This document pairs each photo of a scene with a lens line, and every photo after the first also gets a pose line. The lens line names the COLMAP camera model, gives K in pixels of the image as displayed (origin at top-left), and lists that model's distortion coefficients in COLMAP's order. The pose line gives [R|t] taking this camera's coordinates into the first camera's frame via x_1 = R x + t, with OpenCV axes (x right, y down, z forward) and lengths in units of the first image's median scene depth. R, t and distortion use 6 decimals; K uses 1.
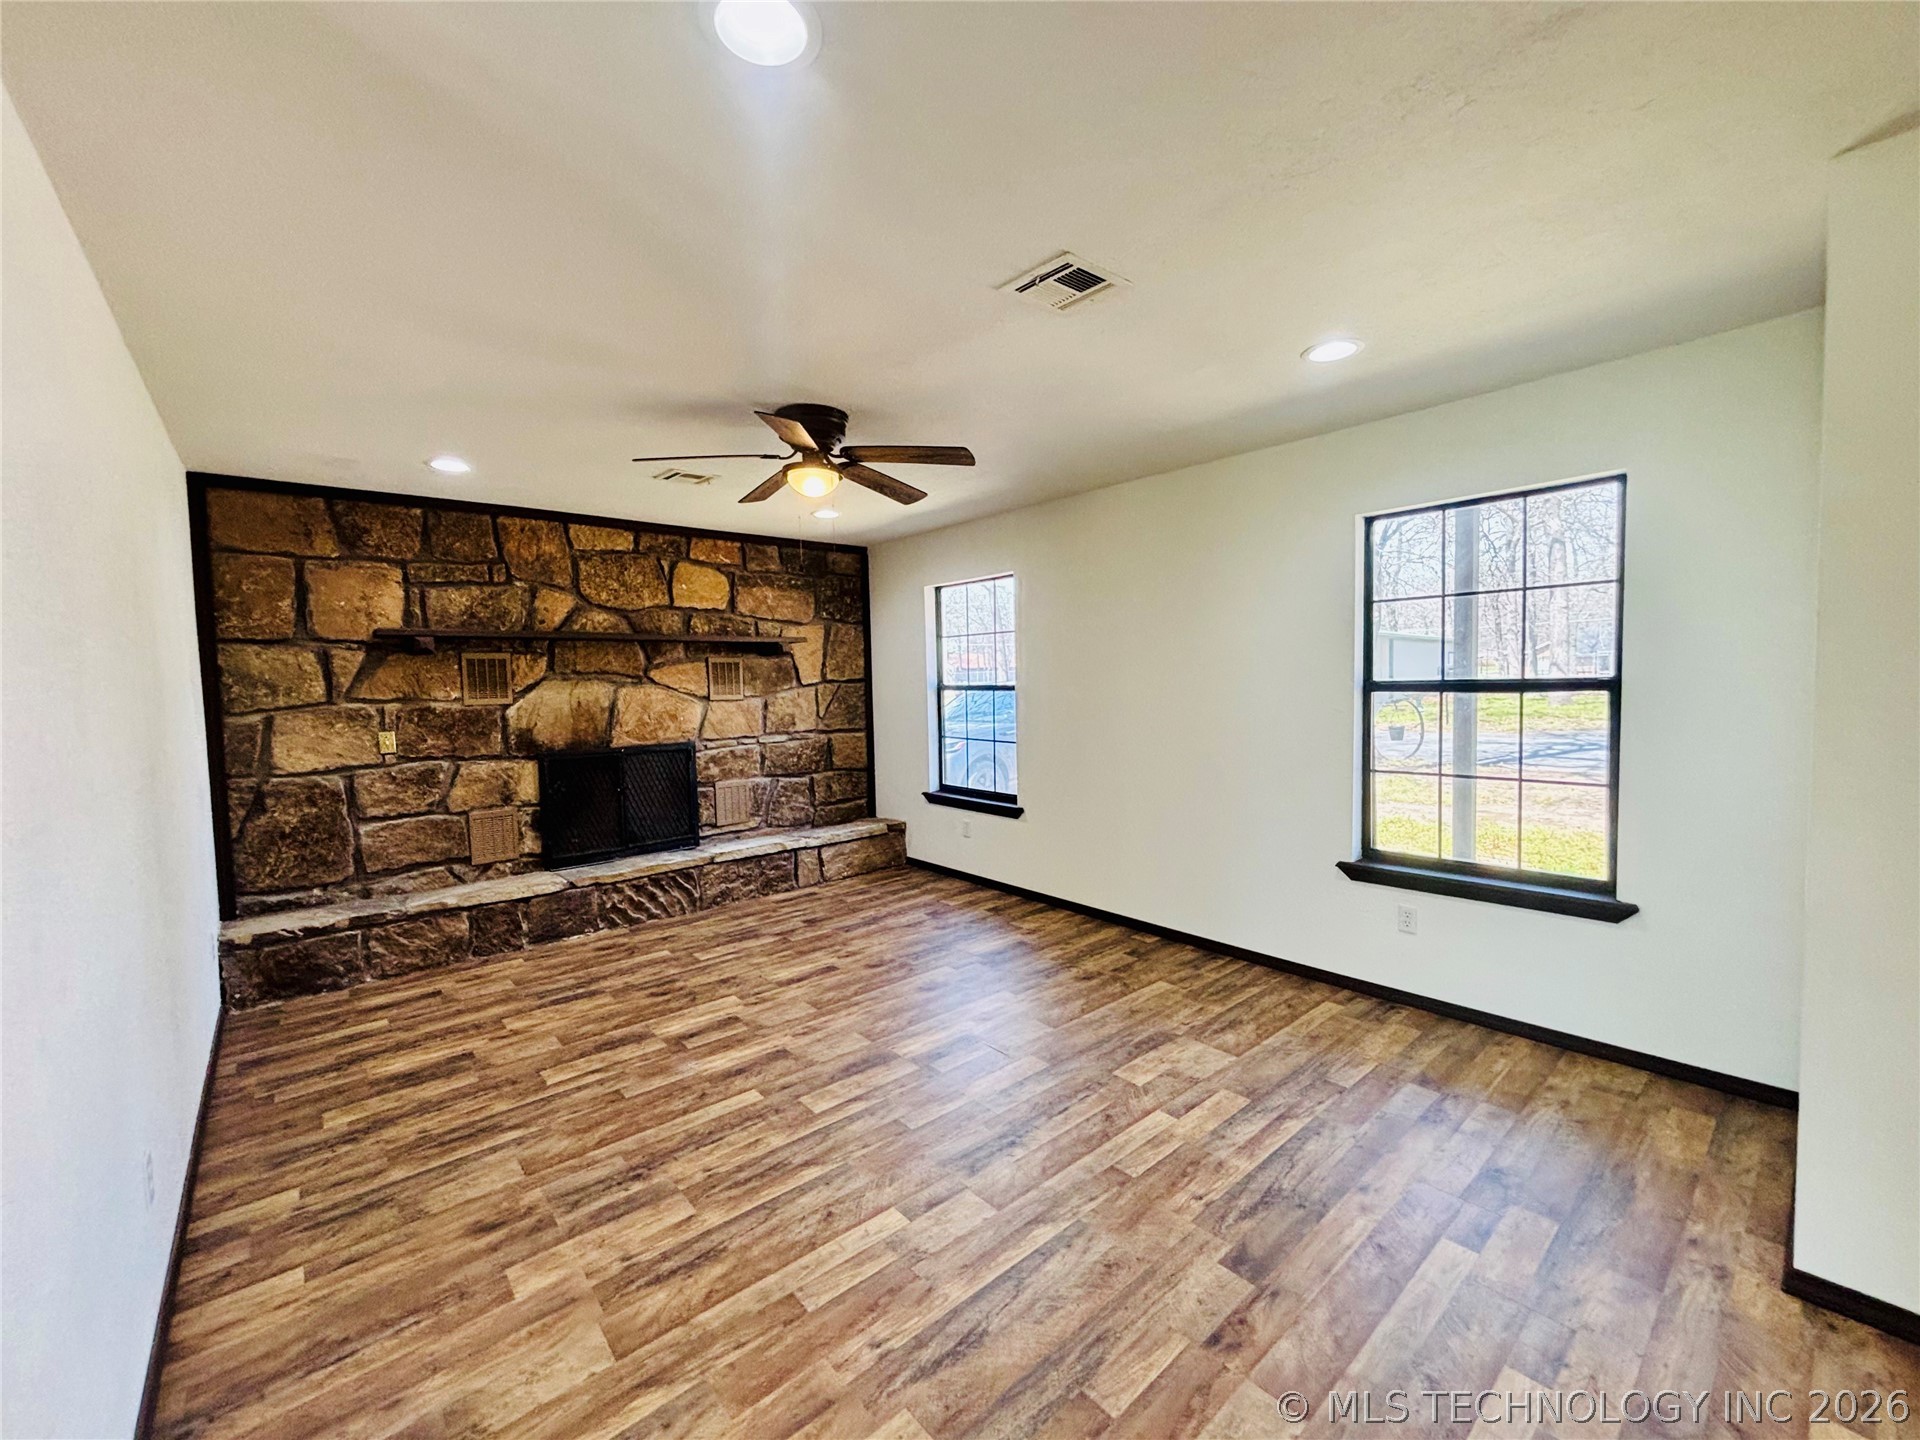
lens RADIAL K [[776.1, 0, 959.0], [0, 776.1, 719.6], [0, 0, 1]] dist [-0.002489, 0.001865]
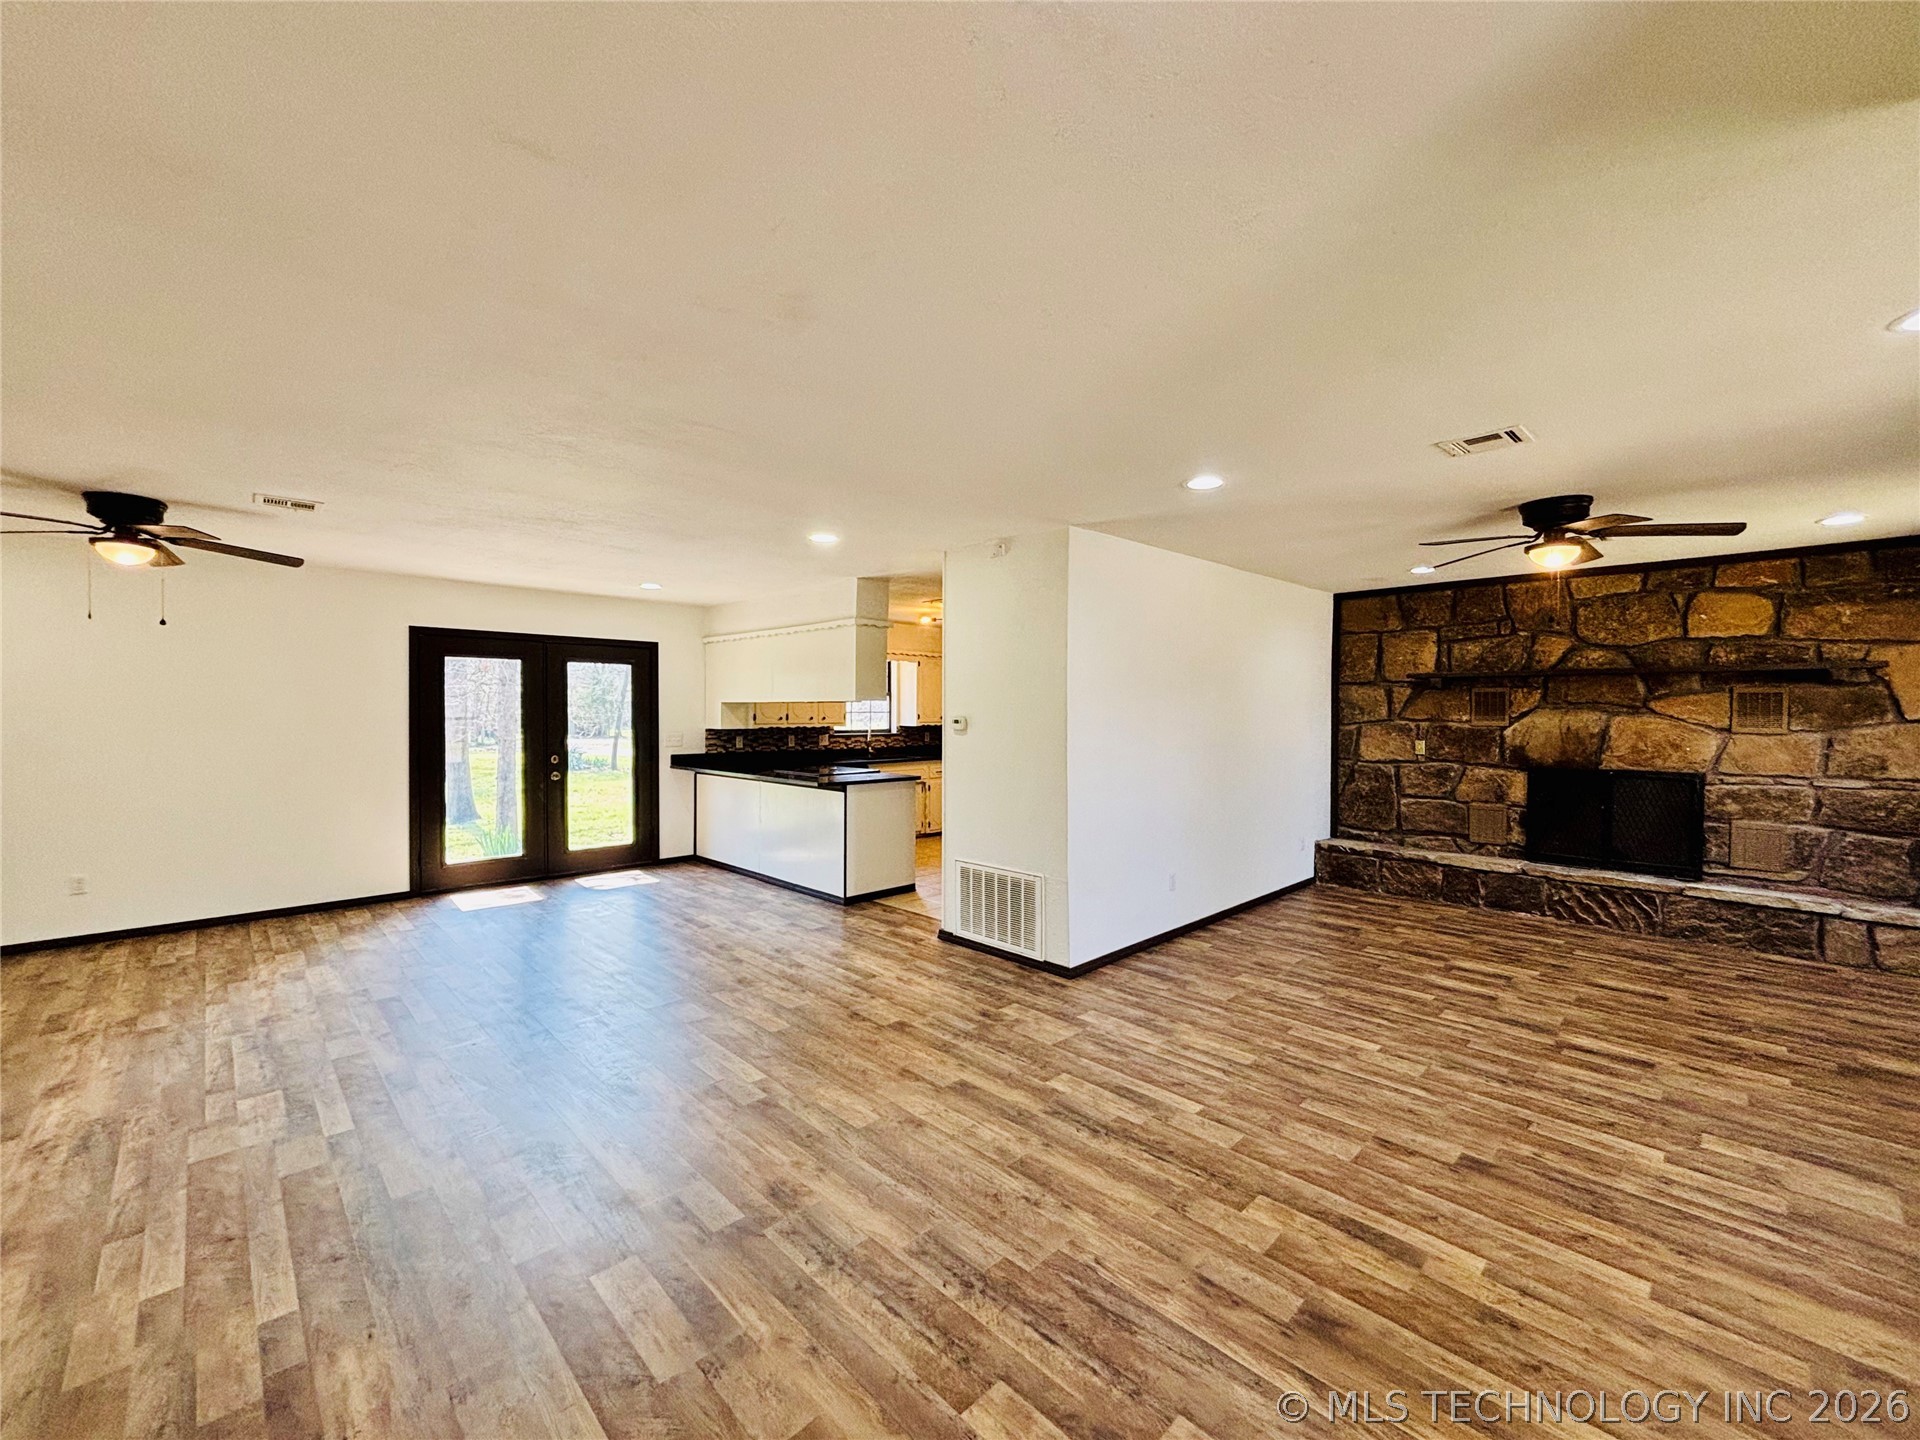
lens RADIAL K [[776.1, 0, 956.8], [0, 776.1, 720.8], [0, 0, 1]] dist [-0.002489, 0.001865]
pose [[0.057922, 0.037984, -0.997598, 0.731879], [-0.057211, 0.997760, 0.034668, -0.023427], [0.996680, 0.055066, 0.059965, -0.003810]]
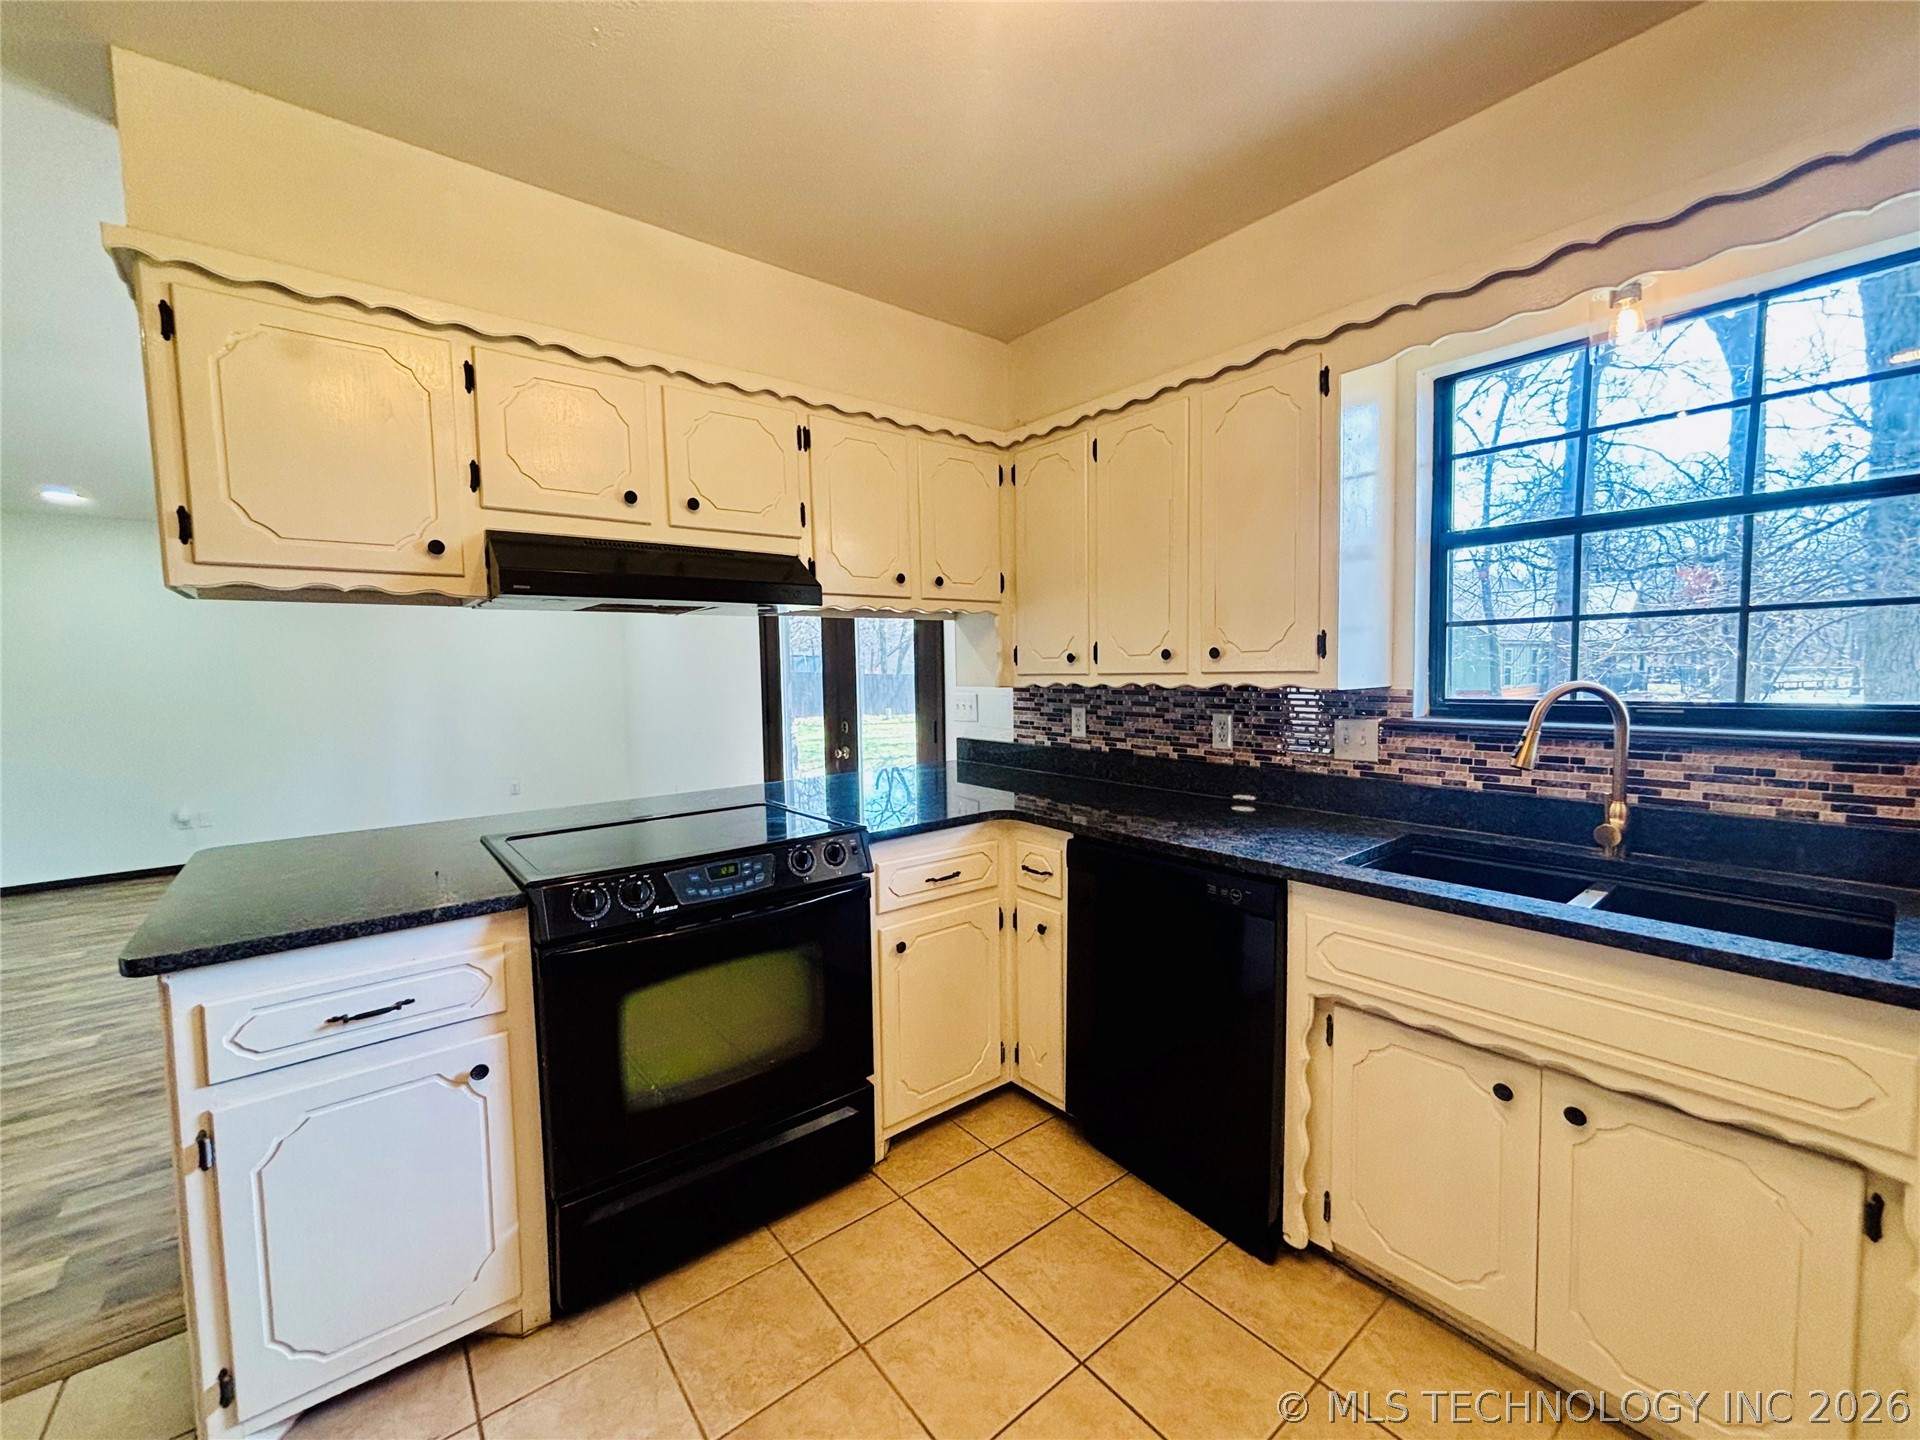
lens RADIAL K [[776.1, 0, 953.4], [0, 776.1, 723.8], [0, 0, 1]] dist [-0.002489, 0.001865]
pose [[-0.998326, 0.041144, 0.040648, -1.098398], [0.045909, 0.991188, 0.124254, 0.032915], [-0.035177, 0.125912, -0.991418, 0.286376]]
